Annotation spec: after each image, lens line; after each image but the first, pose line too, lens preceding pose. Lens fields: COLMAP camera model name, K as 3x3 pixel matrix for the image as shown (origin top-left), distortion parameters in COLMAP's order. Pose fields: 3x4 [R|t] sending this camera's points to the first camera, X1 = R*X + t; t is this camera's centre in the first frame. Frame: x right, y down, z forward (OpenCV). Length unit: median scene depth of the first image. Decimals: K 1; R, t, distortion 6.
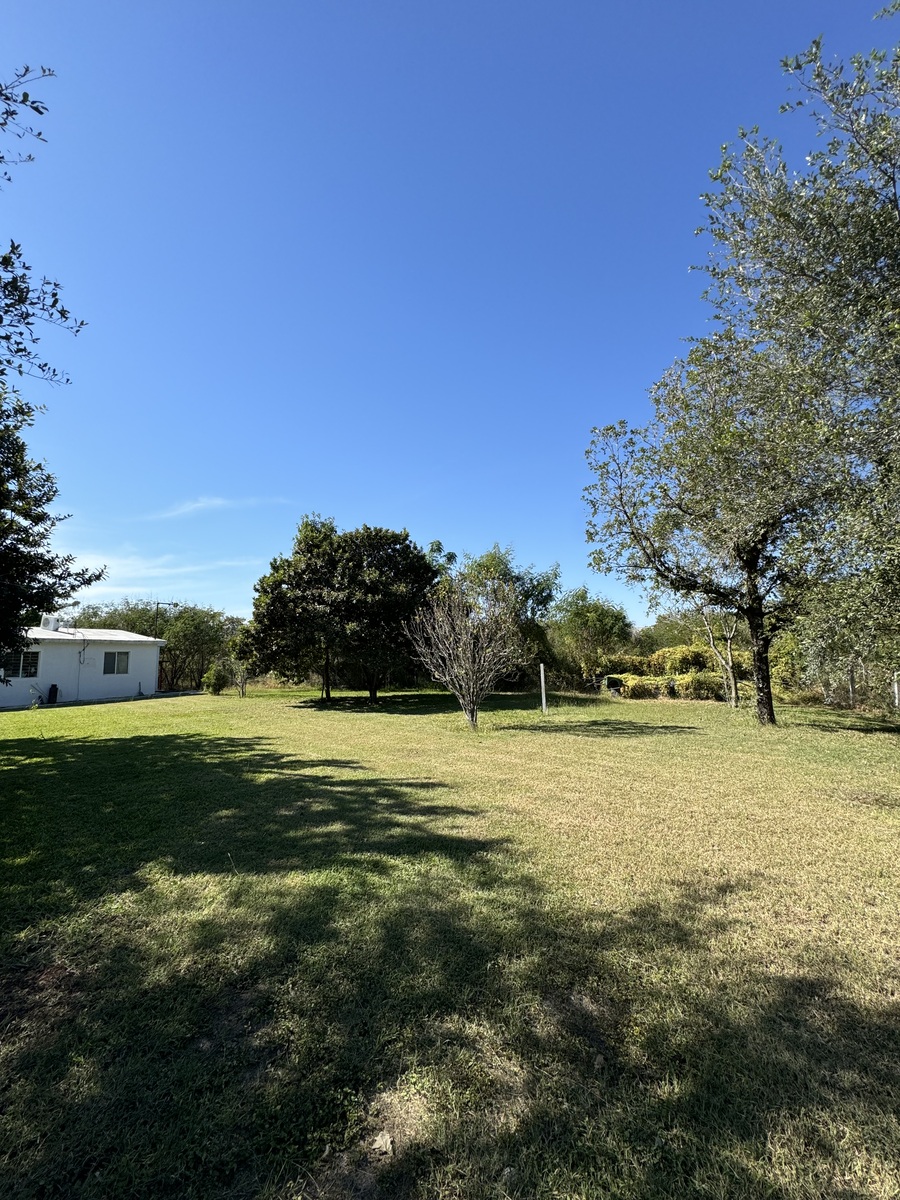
lens RADIAL K [[480.6, 0, 455.0], [0, 480.6, 596.5], [0, 0, 1]] dist [-0.003259, -0.000769]
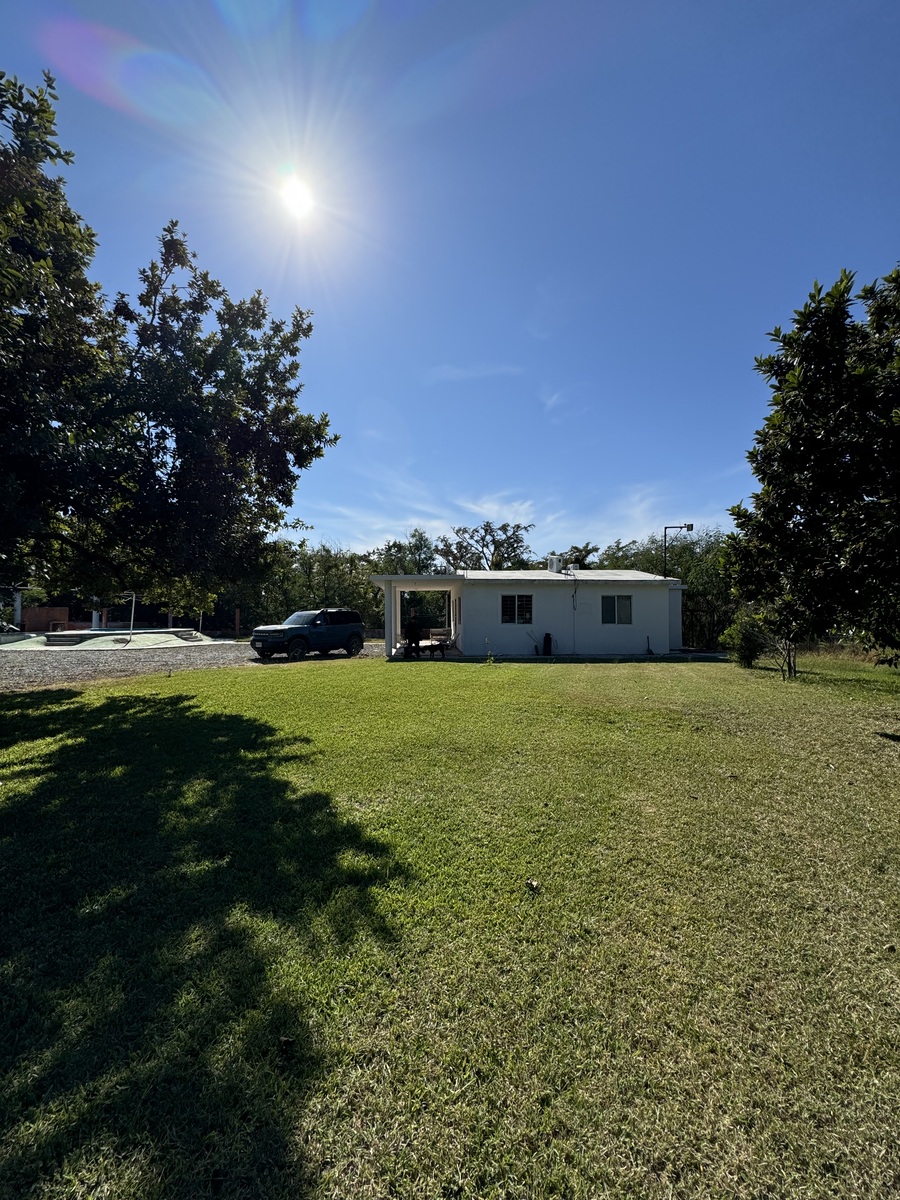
lens RADIAL K [[480.6, 0, 454.6], [0, 480.6, 609.3], [0, 0, 1]] dist [-0.003259, -0.000769]
pose [[0.457757, 0.009672, -0.889025, -0.201744], [0.098282, 0.993262, 0.061411, 0.092018], [0.883629, -0.115487, 0.453722, 0.598781]]
